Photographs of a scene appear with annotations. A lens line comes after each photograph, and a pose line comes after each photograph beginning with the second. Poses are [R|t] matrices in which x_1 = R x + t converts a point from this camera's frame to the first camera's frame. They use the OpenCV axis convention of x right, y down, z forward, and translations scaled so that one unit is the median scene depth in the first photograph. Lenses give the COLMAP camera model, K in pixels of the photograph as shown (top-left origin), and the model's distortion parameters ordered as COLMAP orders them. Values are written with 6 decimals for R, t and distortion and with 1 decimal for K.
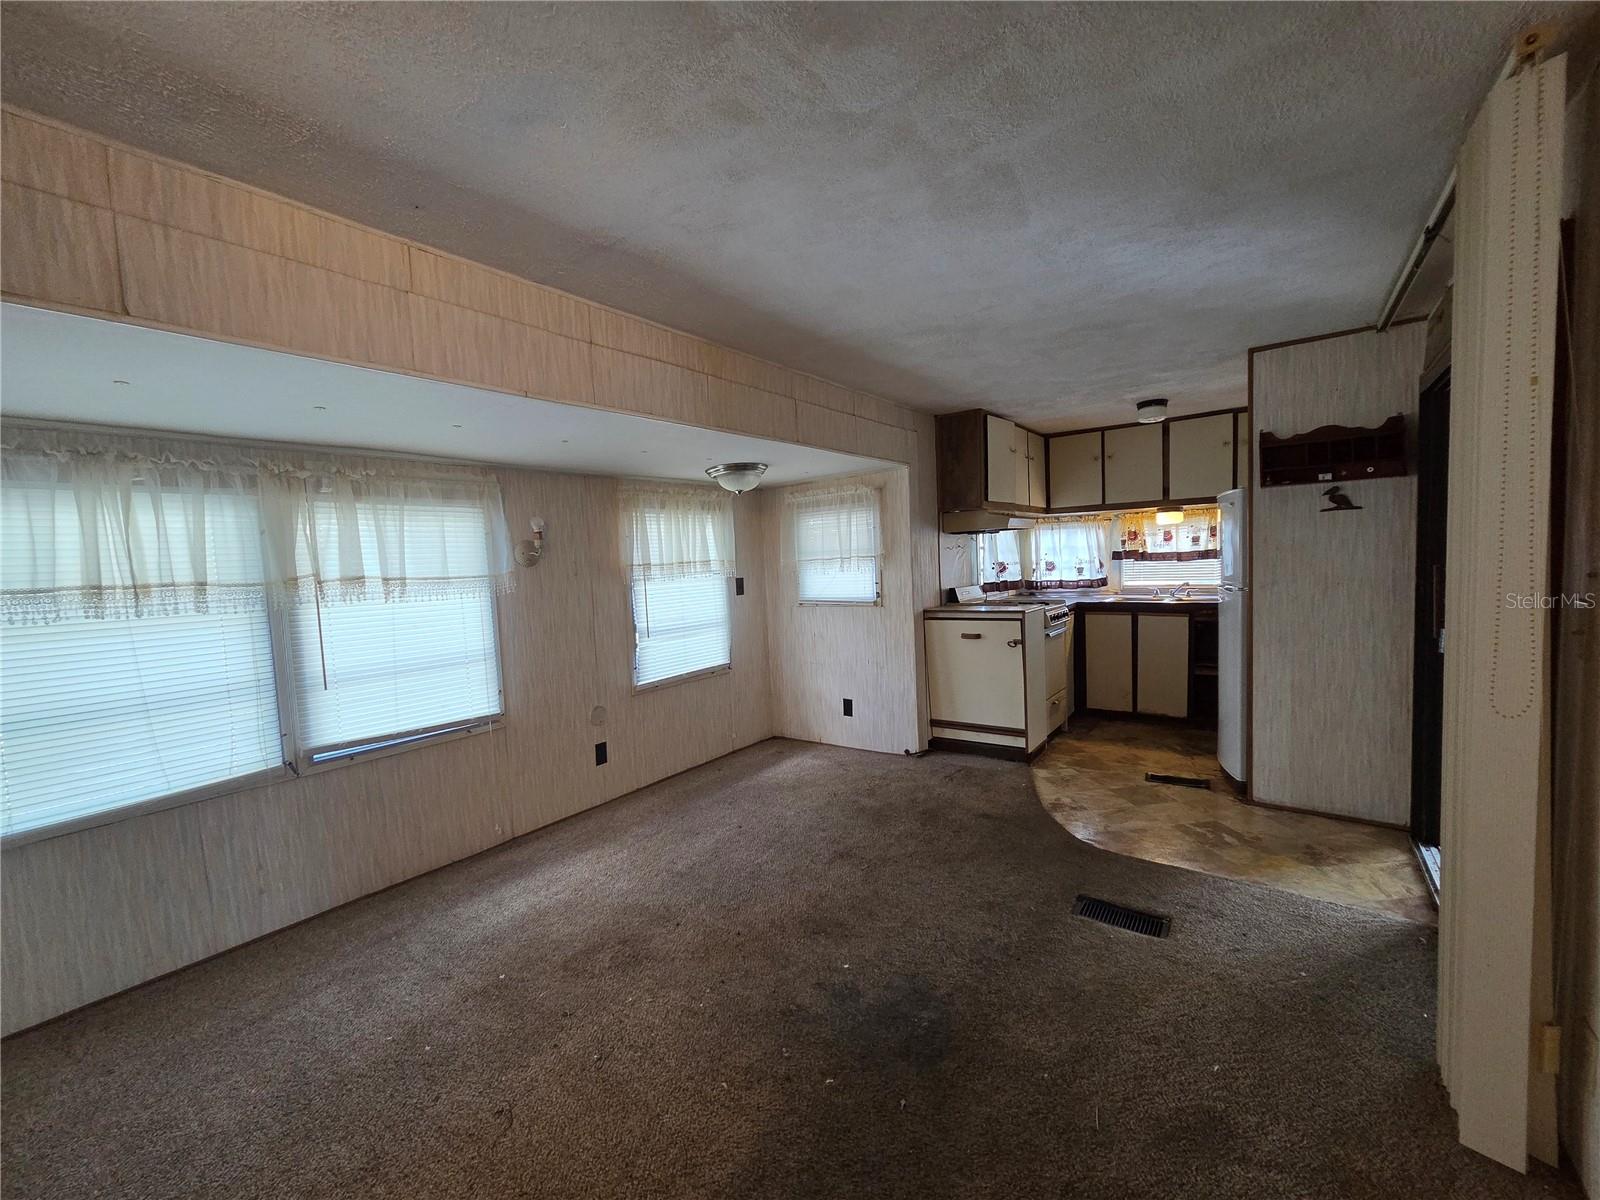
lens RADIAL K [[643.3, 0, 803.5], [0, 643.3, 601.5], [0, 0, 1]] dist [-0.000160, -0.000156]
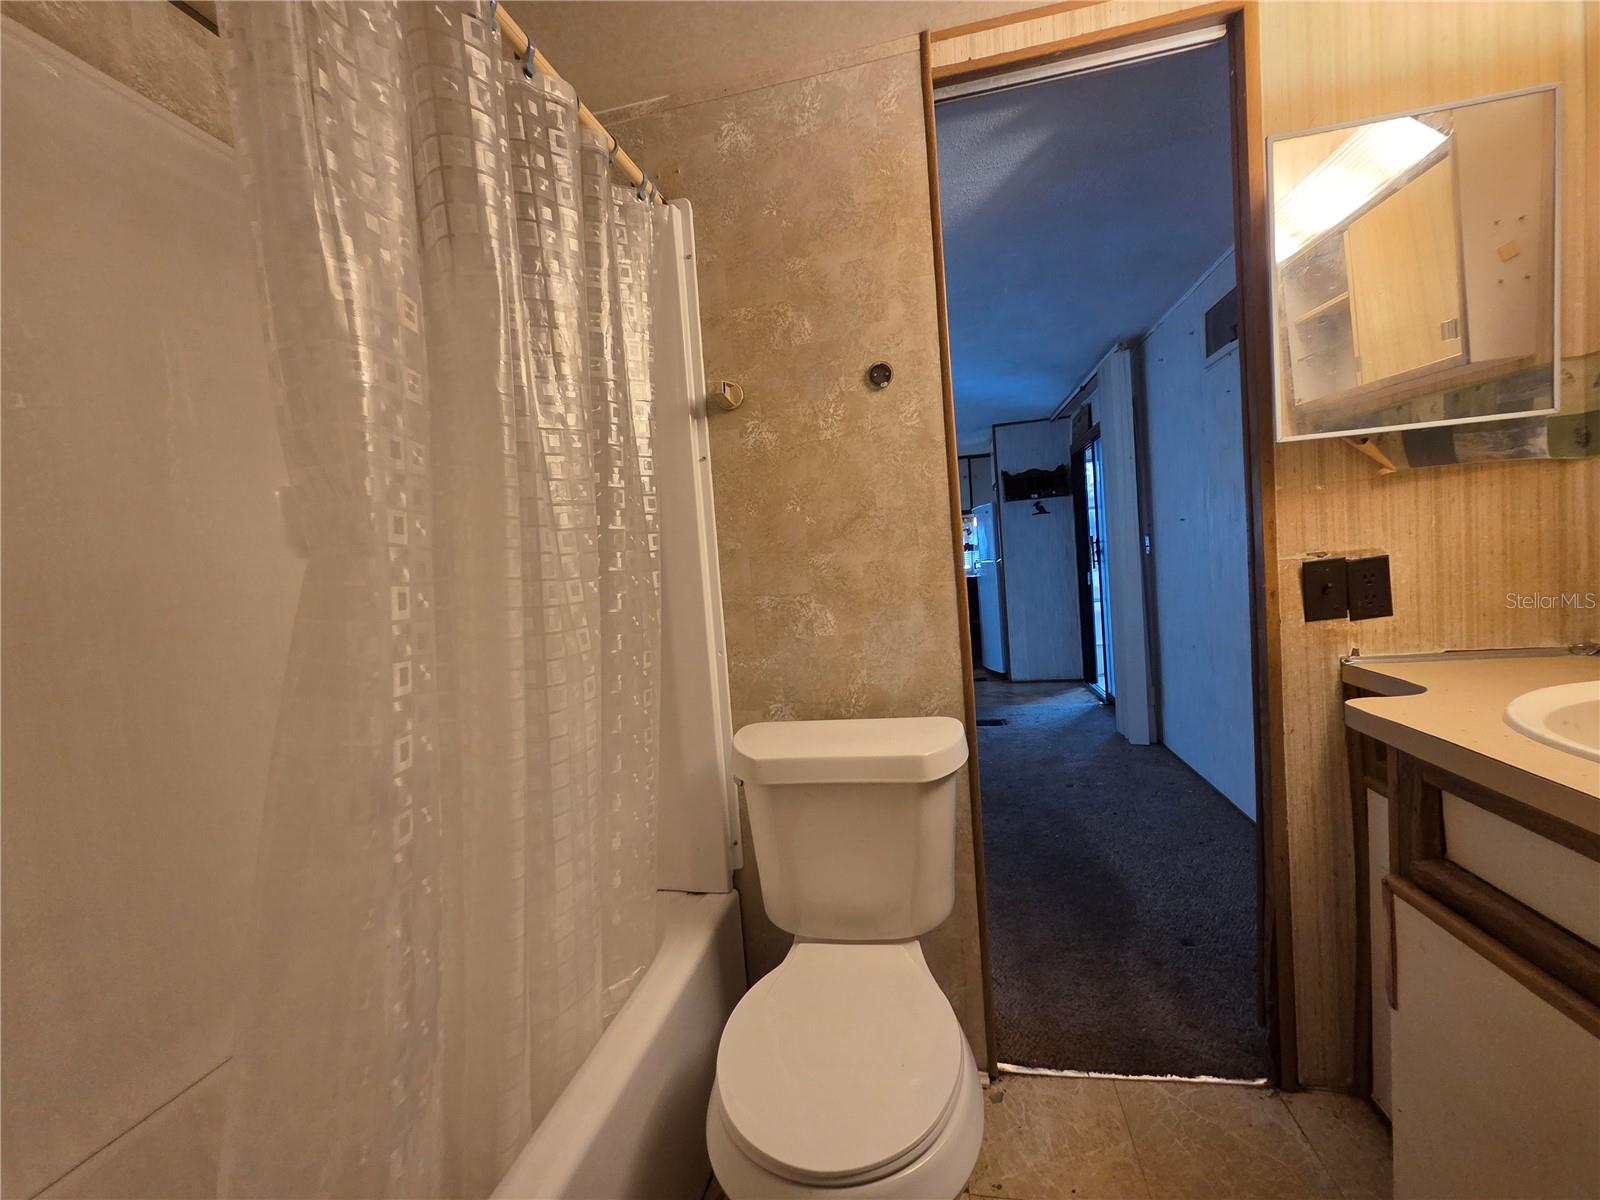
lens RADIAL K [[643.3, 0, 803.5], [0, 643.3, 601.5], [0, 0, 1]] dist [-0.000160, -0.000156]
pose [[0.909851, -0.053317, 0.411495, -0.337121], [0.070821, 0.997113, -0.027396, 0.066653], [-0.408846, 0.054068, 0.911000, -0.237555]]
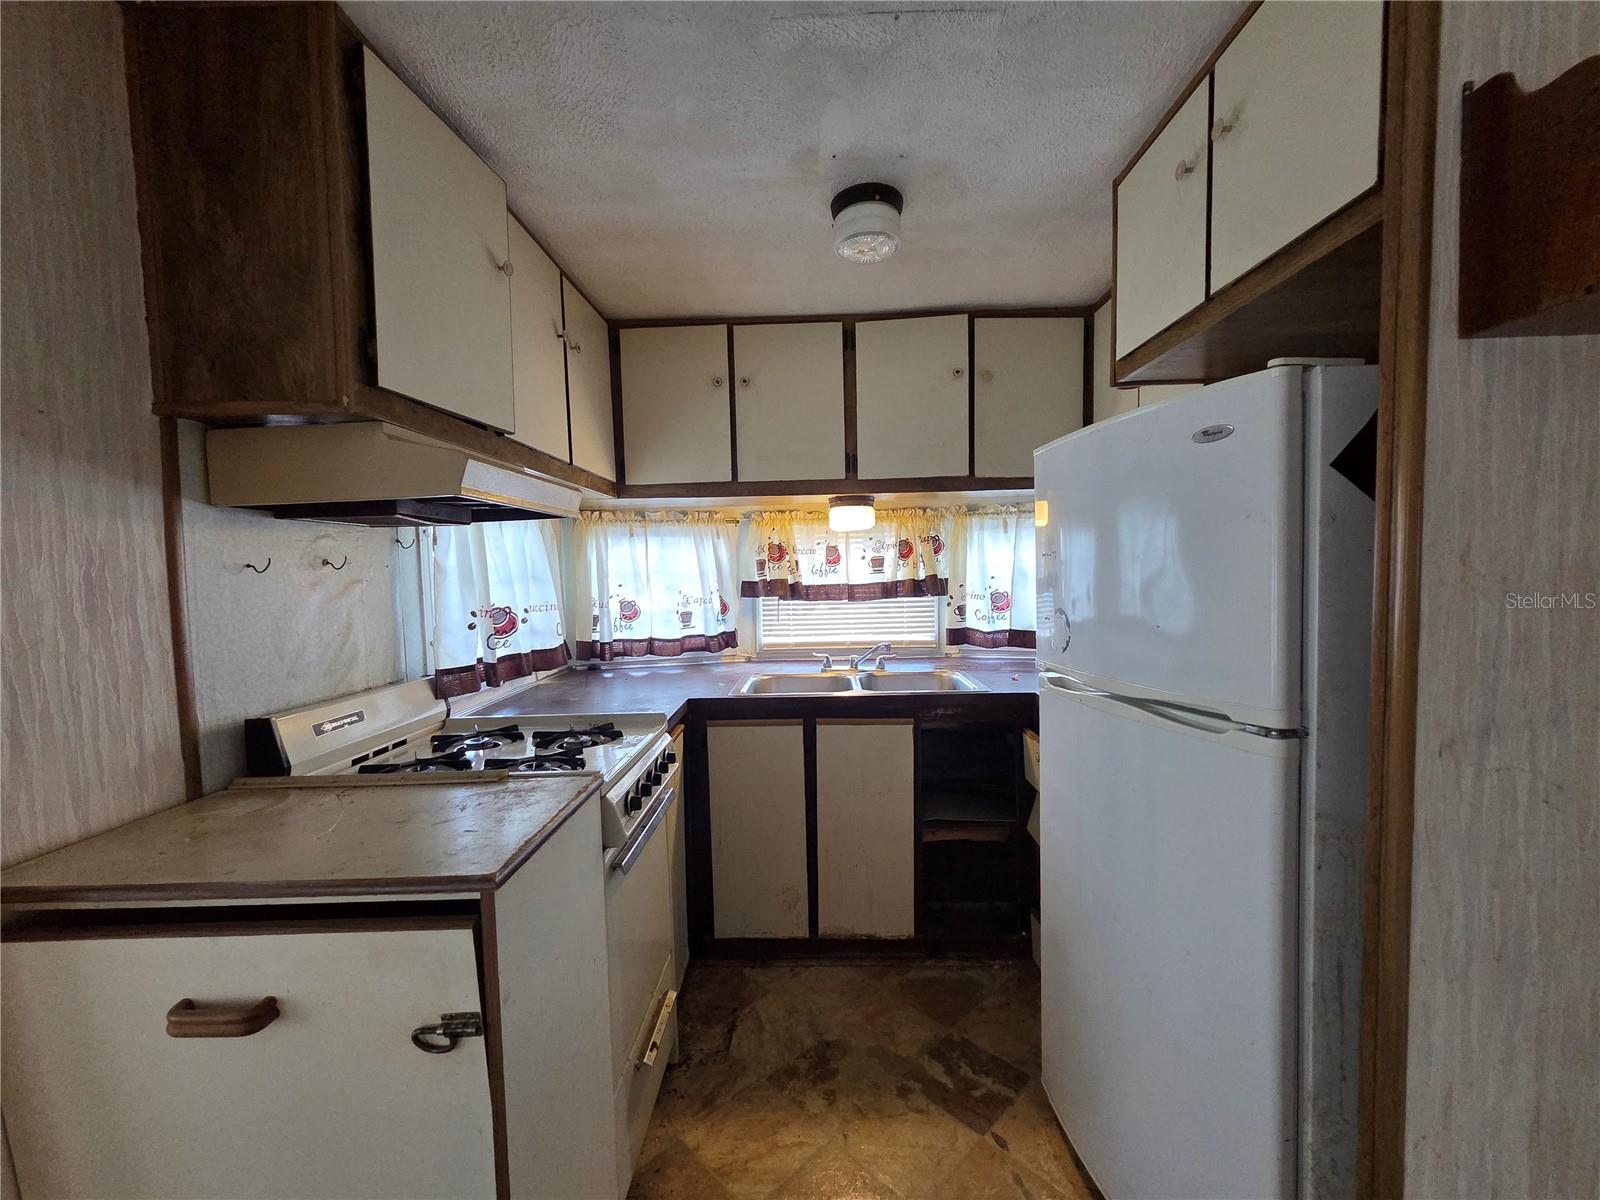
lens RADIAL K [[643.3, 0, 803.5], [0, 643.3, 601.5], [0, 0, 1]] dist [-0.000160, -0.000156]
pose [[0.814693, -0.006649, 0.579854, 0.235958], [0.029560, 0.999110, -0.030074, -0.048485], [-0.579138, 0.041641, 0.814165, 0.595294]]
